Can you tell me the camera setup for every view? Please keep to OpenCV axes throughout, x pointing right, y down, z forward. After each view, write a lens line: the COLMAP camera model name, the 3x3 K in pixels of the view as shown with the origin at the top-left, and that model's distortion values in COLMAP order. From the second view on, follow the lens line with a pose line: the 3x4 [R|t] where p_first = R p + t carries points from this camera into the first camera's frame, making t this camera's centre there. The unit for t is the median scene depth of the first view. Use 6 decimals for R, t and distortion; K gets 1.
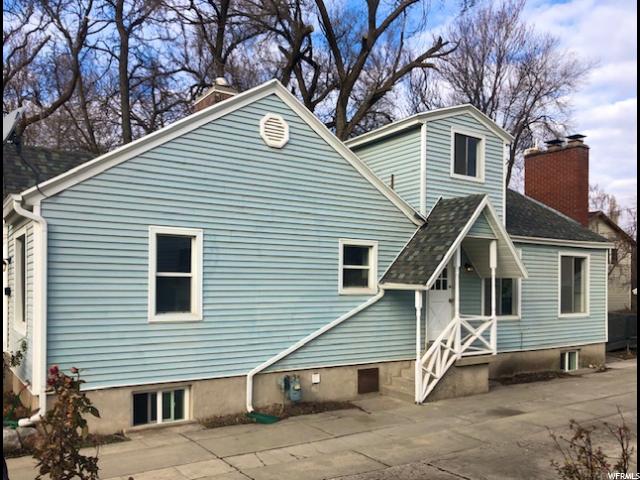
lens RADIAL K [[527.8, 0, 319.3], [0, 527.8, 281.3], [0, 0, 1]] dist [0.045962, -0.001104]
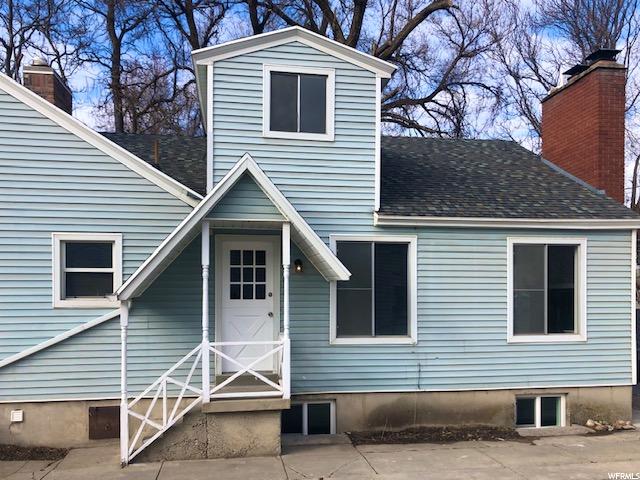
lens RADIAL K [[523.7, 0, 312.8], [0, 523.7, 291.9], [0, 0, 1]] dist [0.037155, -0.009388]
pose [[0.910649, -0.009716, -0.413067, 0.608252], [0.011783, 0.999928, 0.002457, 0.005330], [0.413013, -0.007105, 0.910697, 0.411189]]
